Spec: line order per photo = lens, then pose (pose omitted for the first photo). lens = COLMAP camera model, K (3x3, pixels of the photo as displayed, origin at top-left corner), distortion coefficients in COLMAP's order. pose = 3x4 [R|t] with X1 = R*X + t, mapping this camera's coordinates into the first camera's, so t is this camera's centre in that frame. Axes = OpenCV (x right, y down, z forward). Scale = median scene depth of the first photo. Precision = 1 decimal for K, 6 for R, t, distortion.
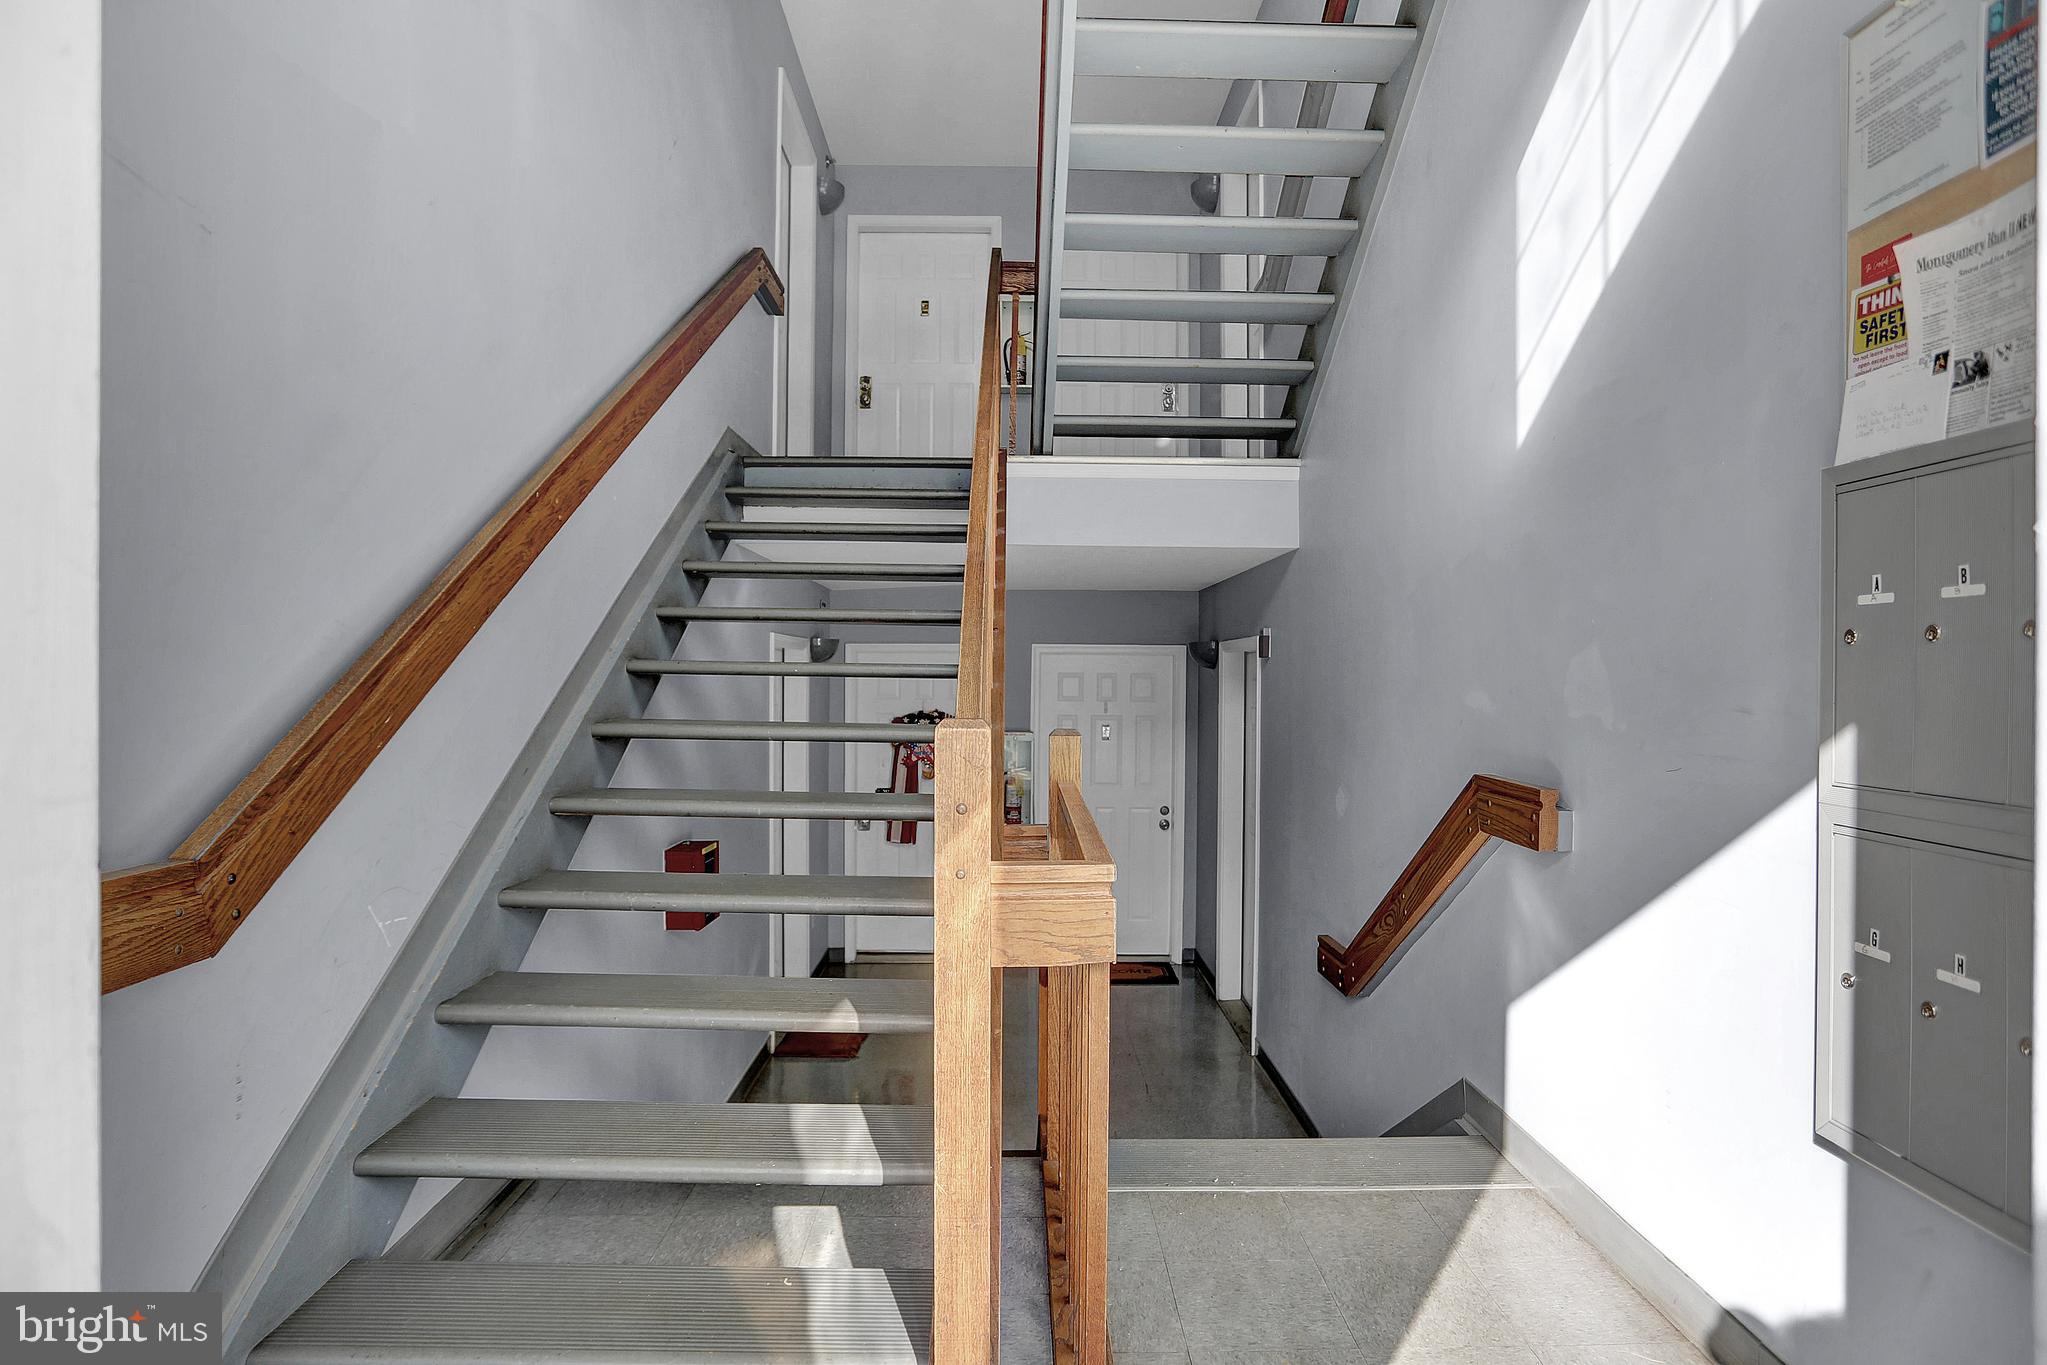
lens RADIAL K [[1099.1, 0, 1023.5], [0, 1099.1, 682.5], [0, 0, 1]] dist [-0.092360, 0.060663]
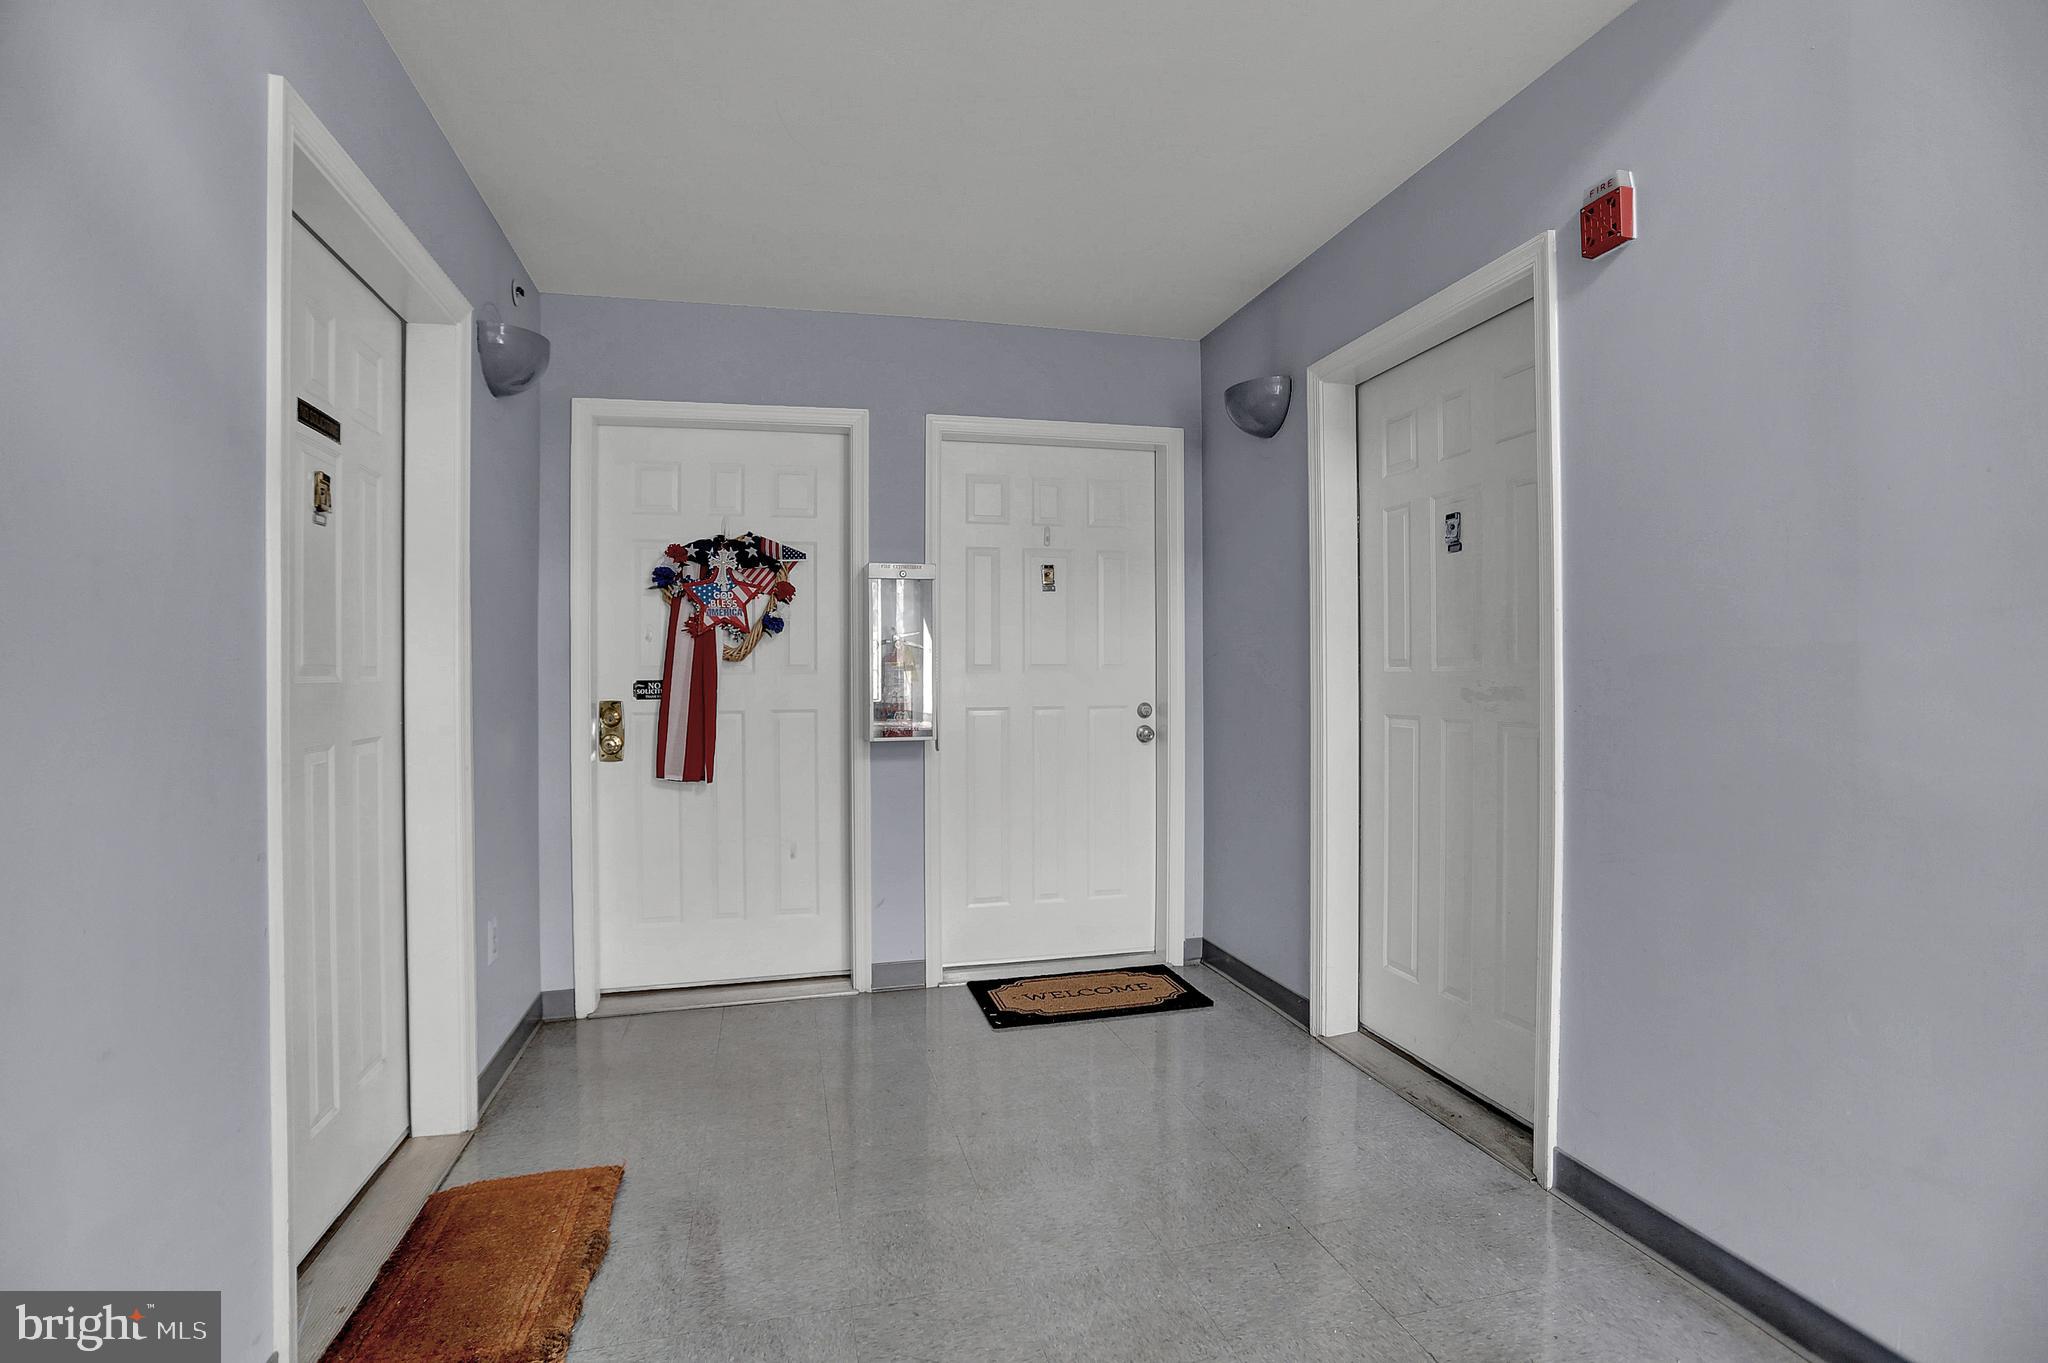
lens RADIAL K [[986.7, 0, 1022.4], [0, 986.7, 681.4], [0, 0, 1]] dist [-0.082400, 0.035293]
pose [[0.972089, -0.015006, 0.234133, -0.062756], [0.015723, 0.999876, -0.001193, 0.101982], [-0.234086, 0.004841, 0.972204, 0.499780]]
